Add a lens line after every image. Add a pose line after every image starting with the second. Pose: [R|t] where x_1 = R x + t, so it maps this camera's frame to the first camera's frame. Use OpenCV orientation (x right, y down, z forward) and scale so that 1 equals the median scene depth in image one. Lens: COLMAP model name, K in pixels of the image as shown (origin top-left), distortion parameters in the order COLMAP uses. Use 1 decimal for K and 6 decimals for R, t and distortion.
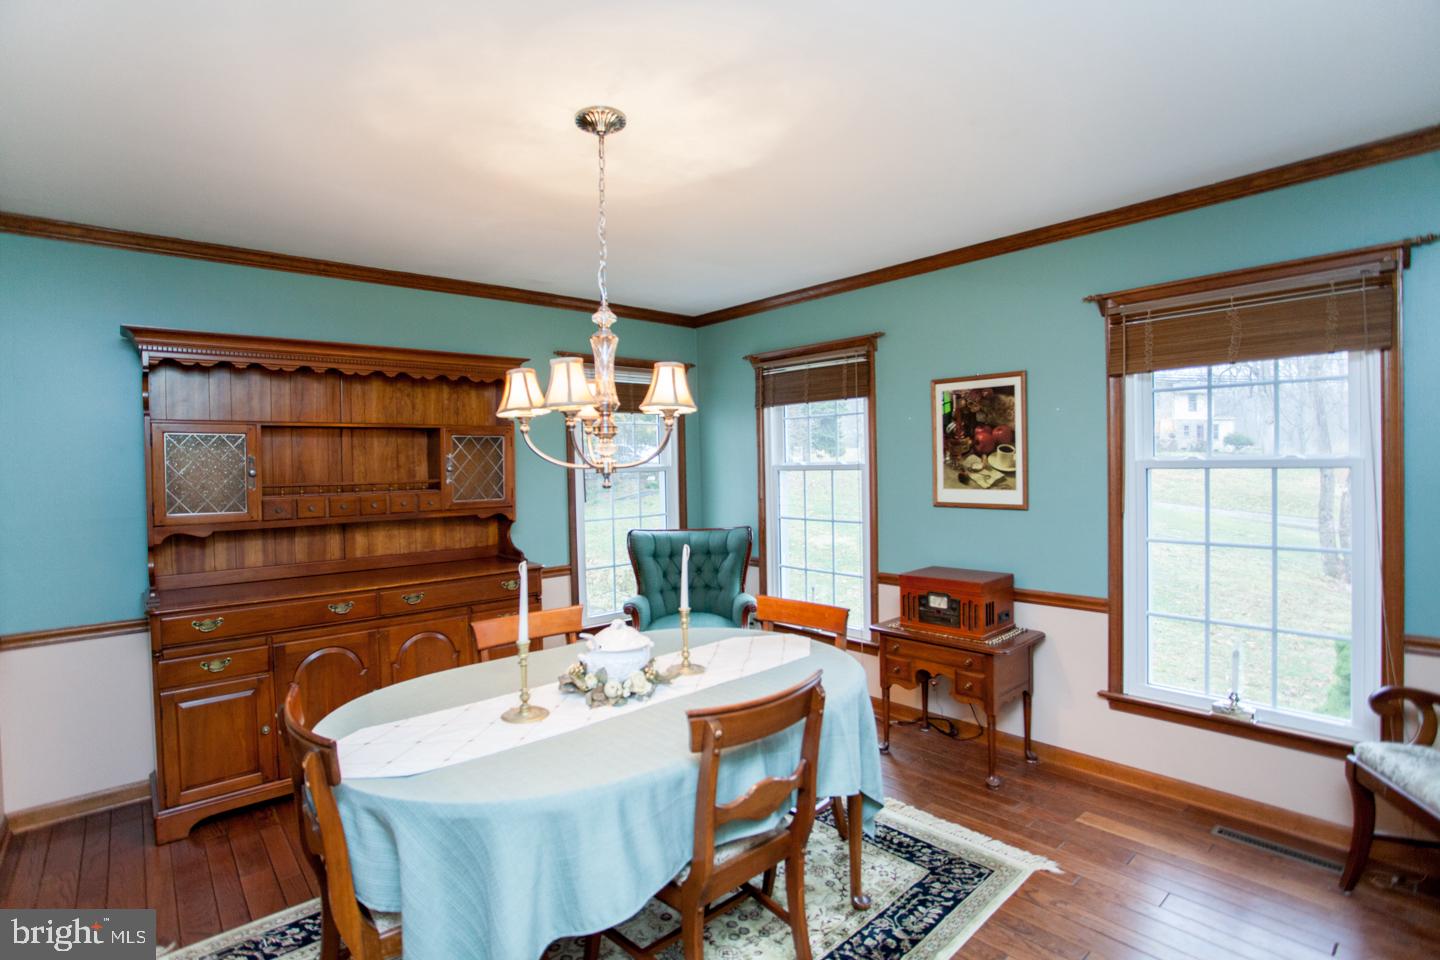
lens RADIAL K [[690.9, 0, 708.1], [0, 690.9, 469.1], [0, 0, 1]] dist [-0.066958, 0.022939]
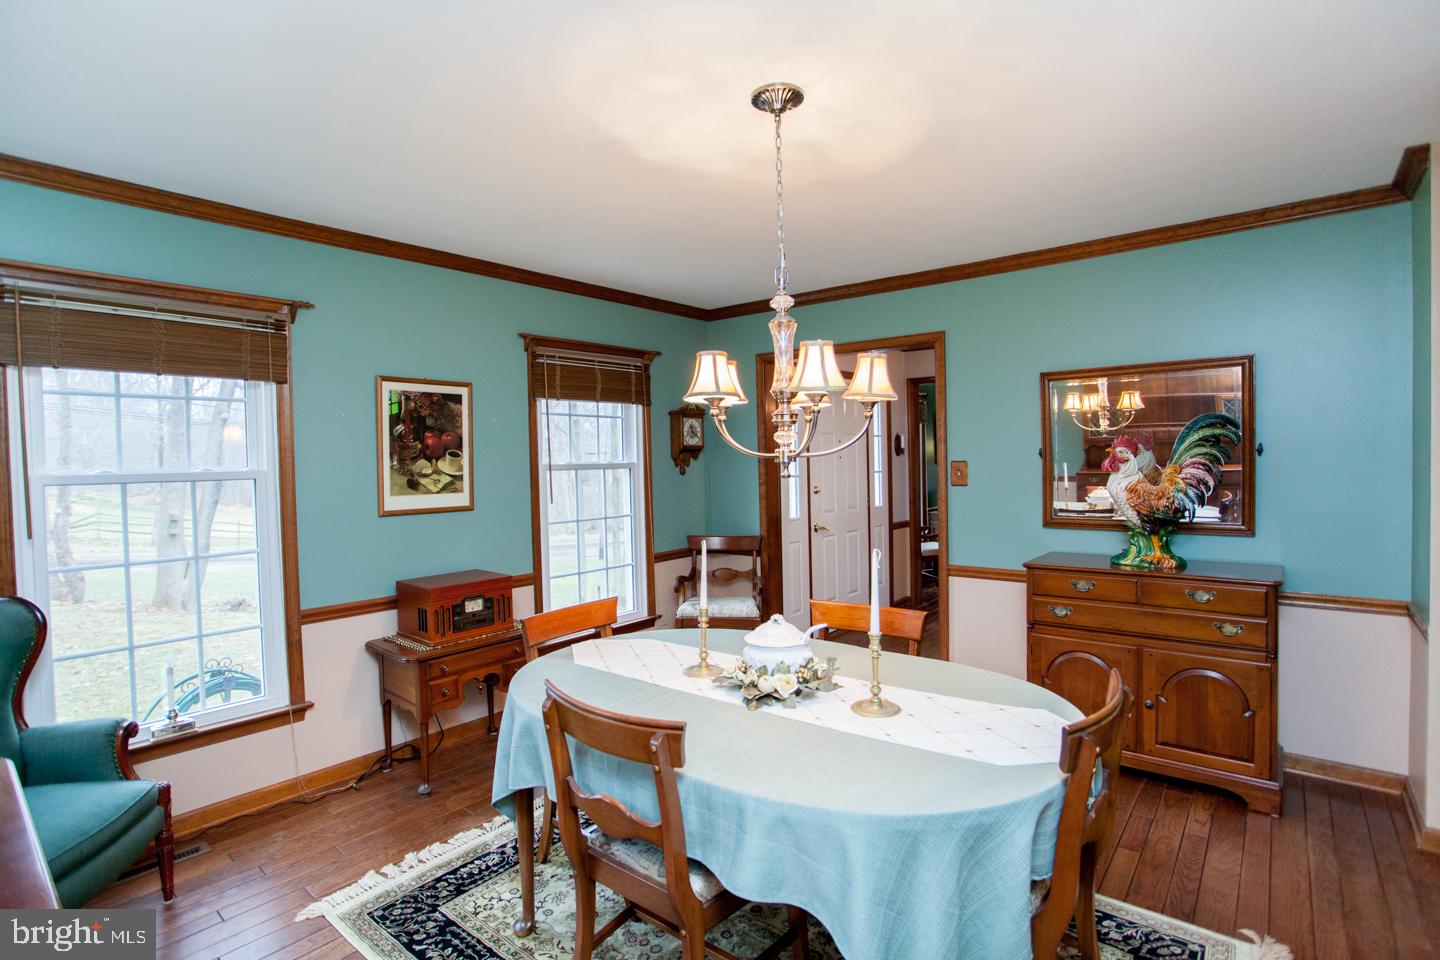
lens RADIAL K [[690.9, 0, 715.1], [0, 690.9, 469.2], [0, 0, 1]] dist [-0.066958, 0.022939]
pose [[-0.157680, 0.003522, 0.987484, -0.665655], [0.029613, 0.999561, 0.001163, 0.004770], [-0.987046, 0.029426, -0.157715, 0.765025]]
